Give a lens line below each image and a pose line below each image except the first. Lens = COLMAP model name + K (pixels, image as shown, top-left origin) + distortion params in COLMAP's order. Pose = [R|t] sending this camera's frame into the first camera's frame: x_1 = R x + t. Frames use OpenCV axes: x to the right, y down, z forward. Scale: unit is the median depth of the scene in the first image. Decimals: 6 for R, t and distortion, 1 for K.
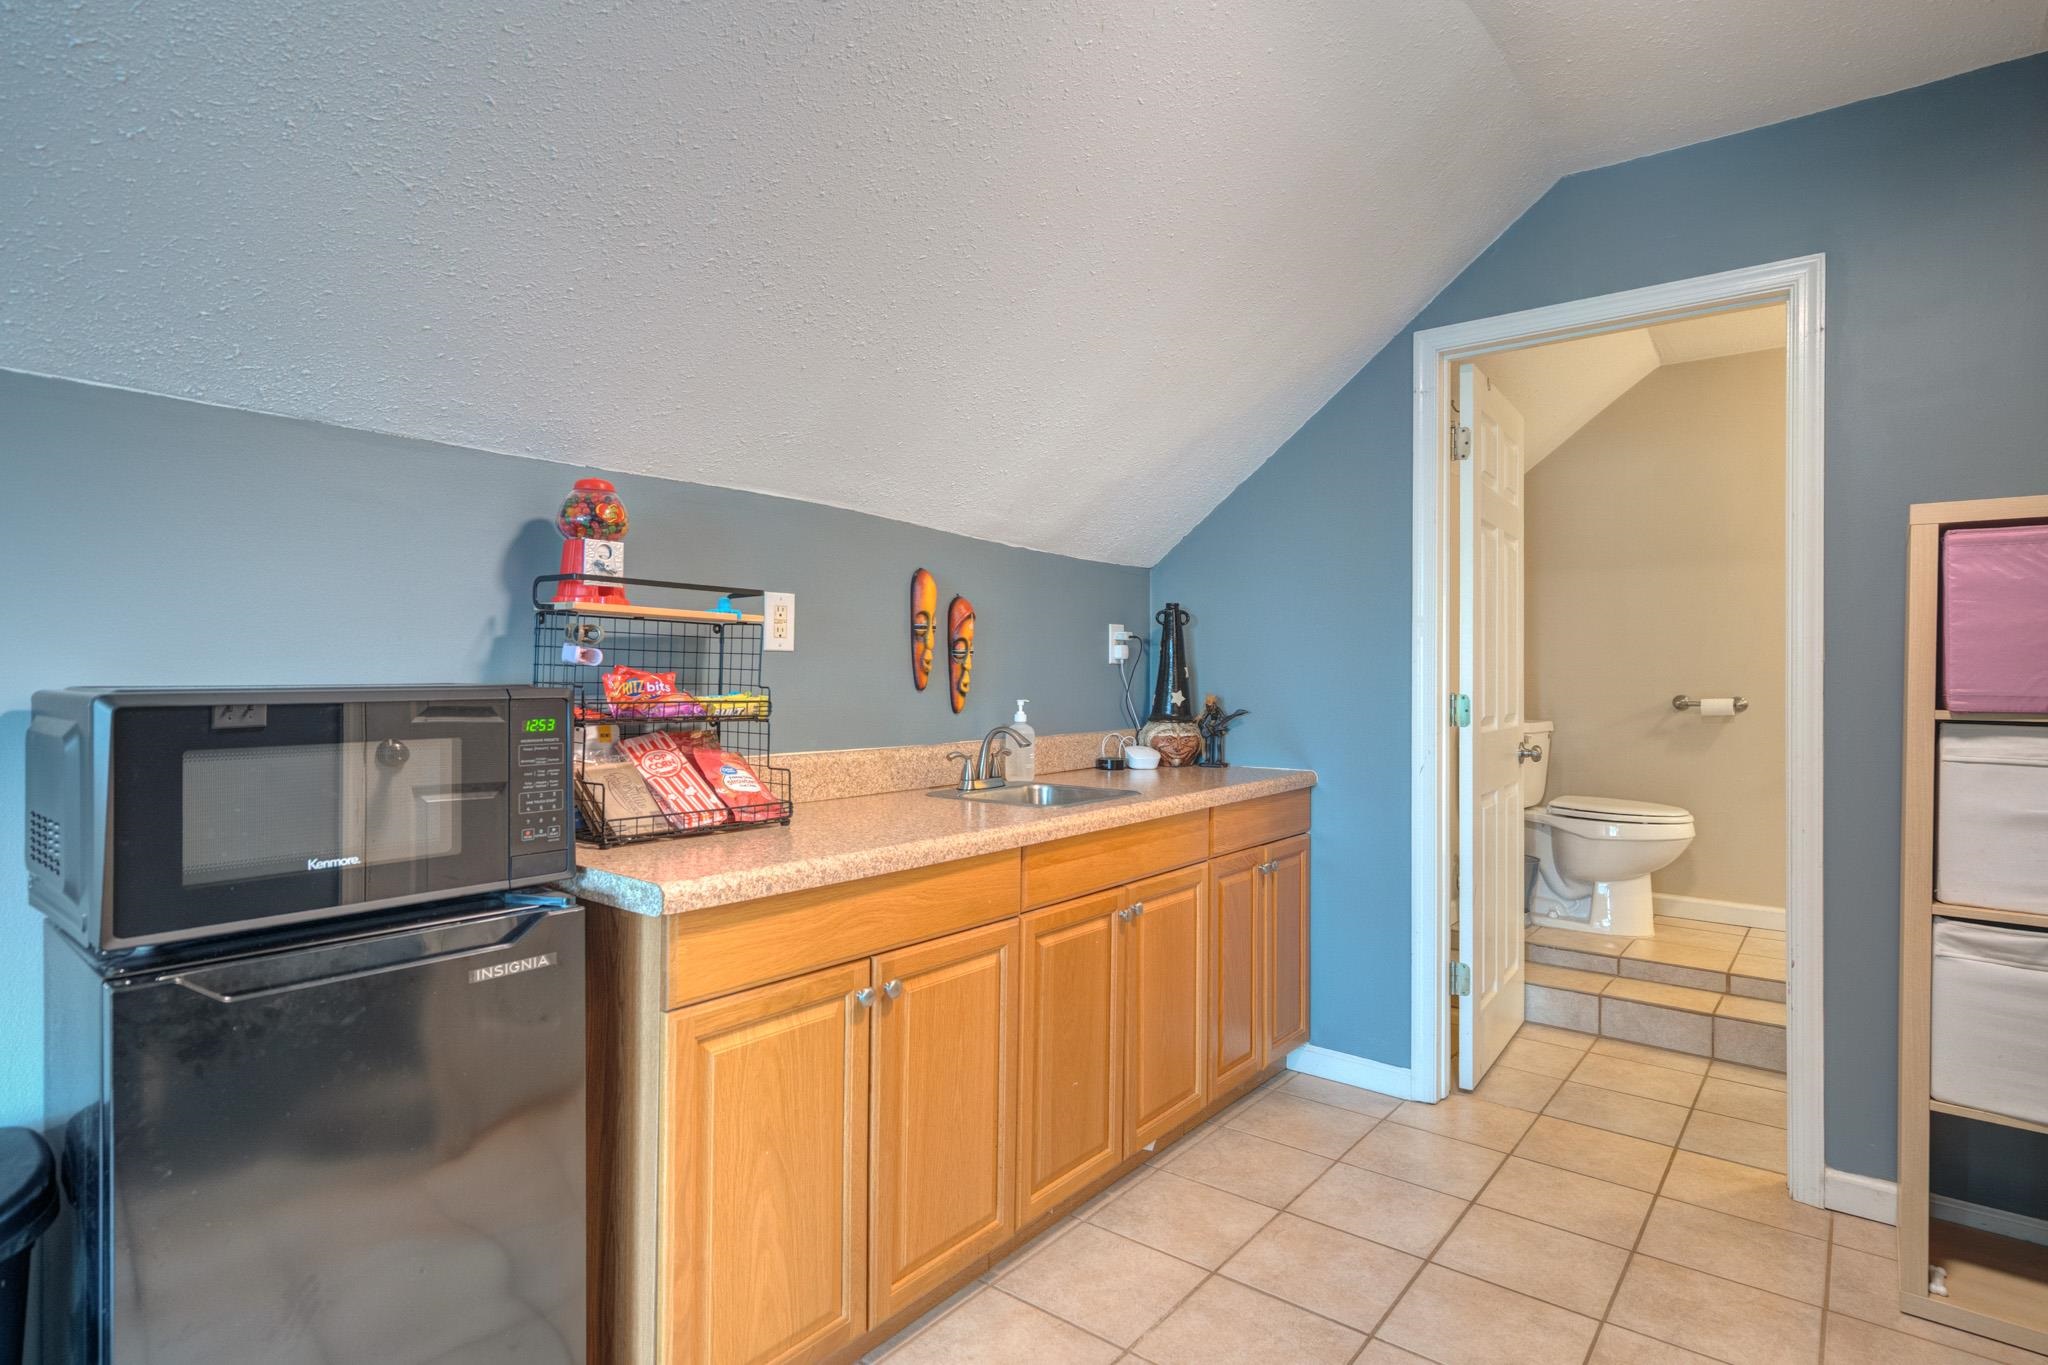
lens RADIAL K [[1074.4, 0, 1020.9], [0, 1074.4, 671.7], [0, 0, 1]] dist [0.000672, 0.001171]
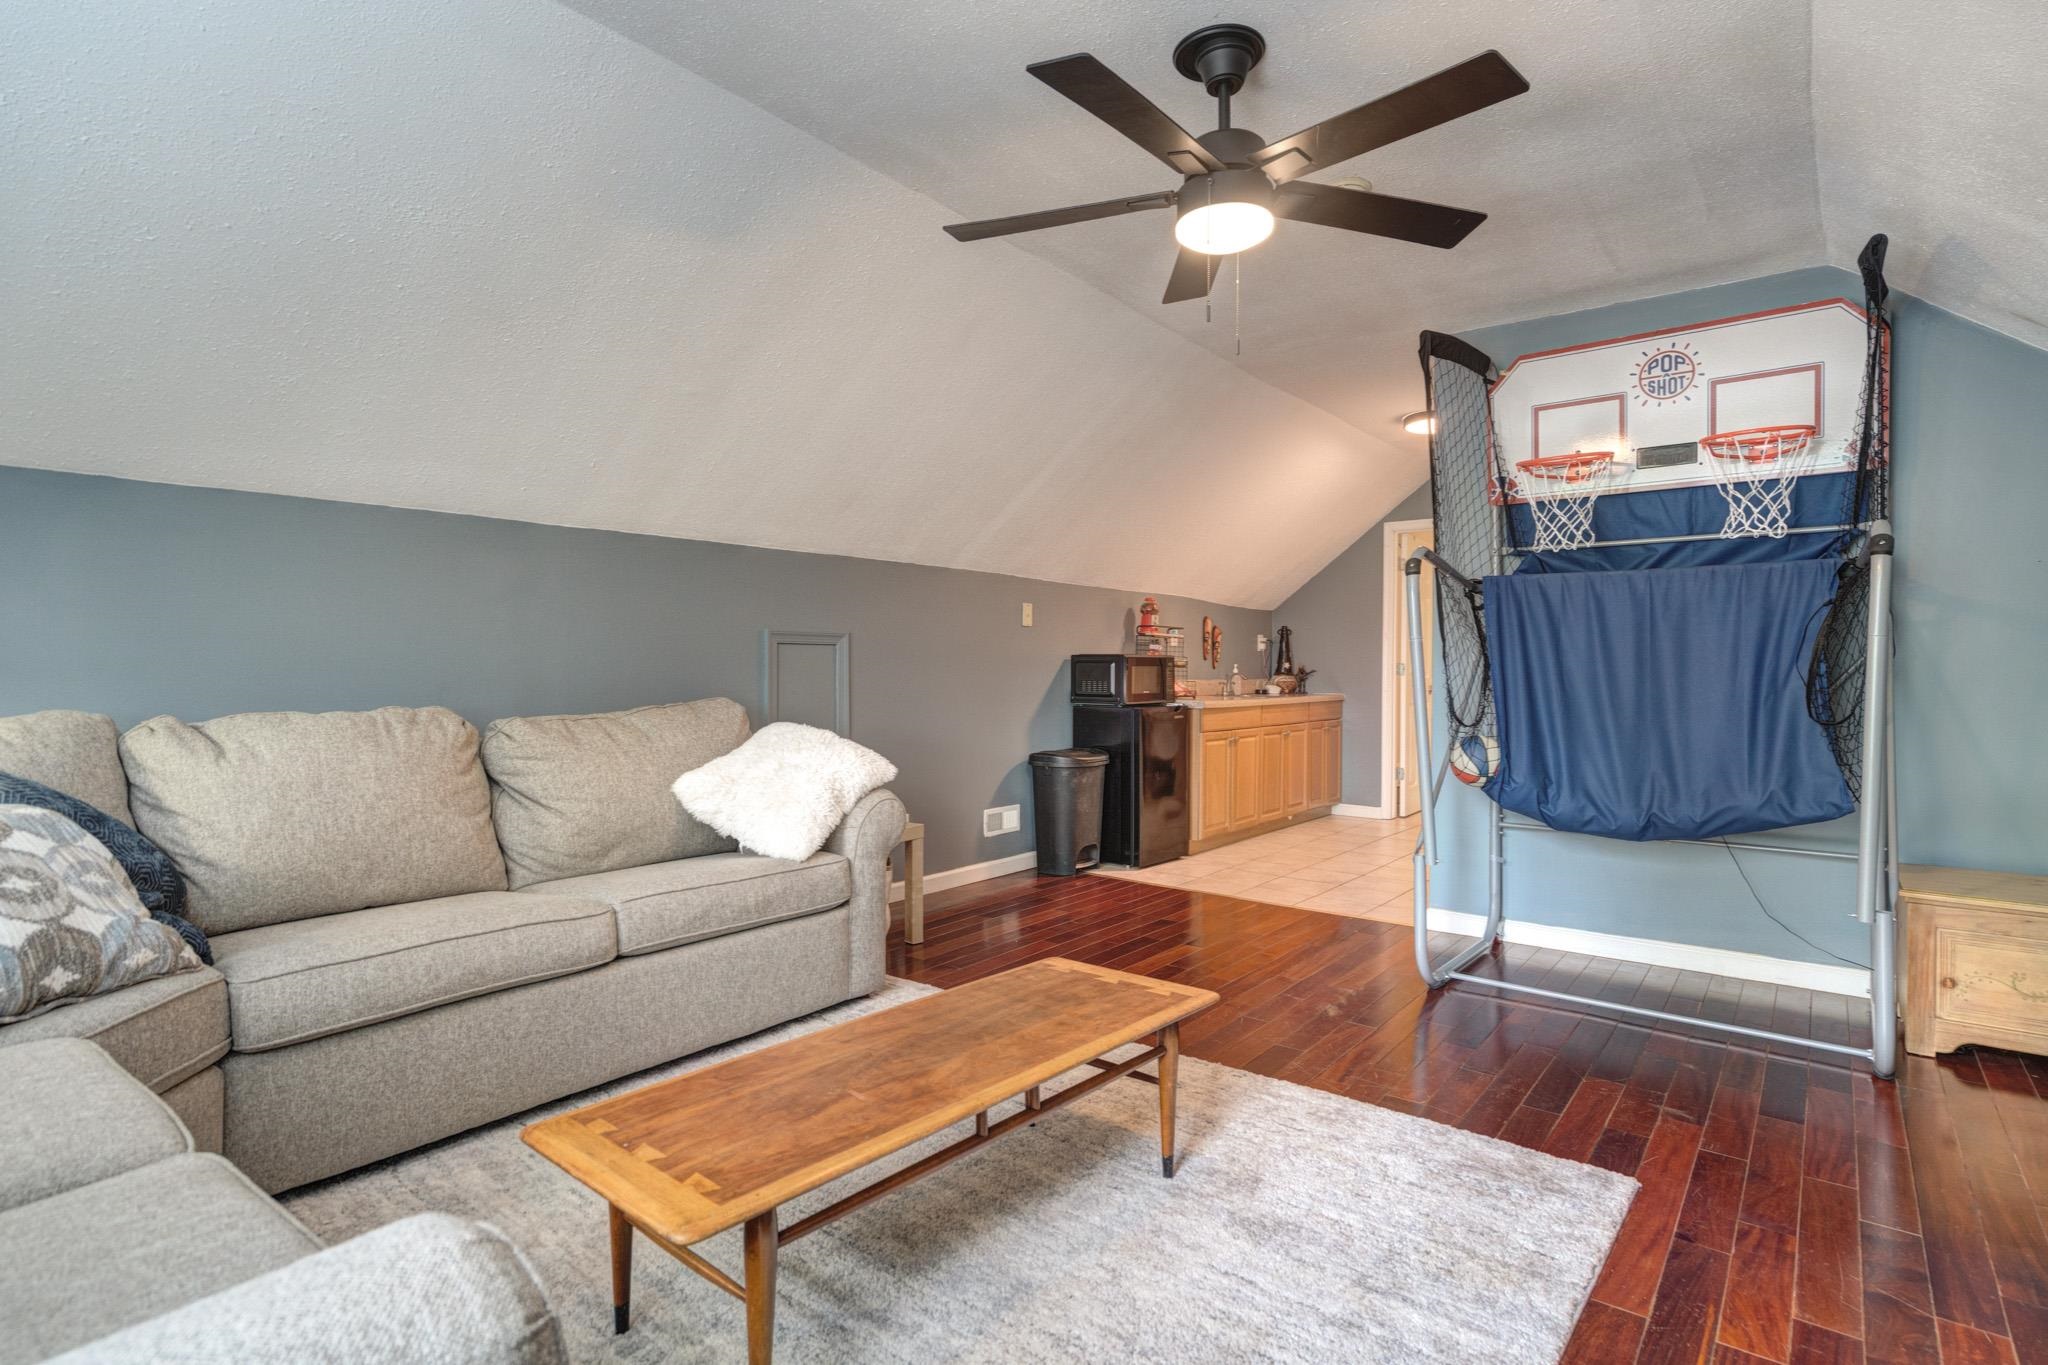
lens RADIAL K [[1028.6, 0, 1022.9], [0, 1028.6, 658.2], [0, 0, 1]] dist [-0.002632, -0.000190]
pose [[0.999966, 0.005605, 0.006129, -0.499704], [-0.005594, 0.999983, -0.001815, 0.017154], [-0.006139, 0.001780, 0.999980, -1.424054]]
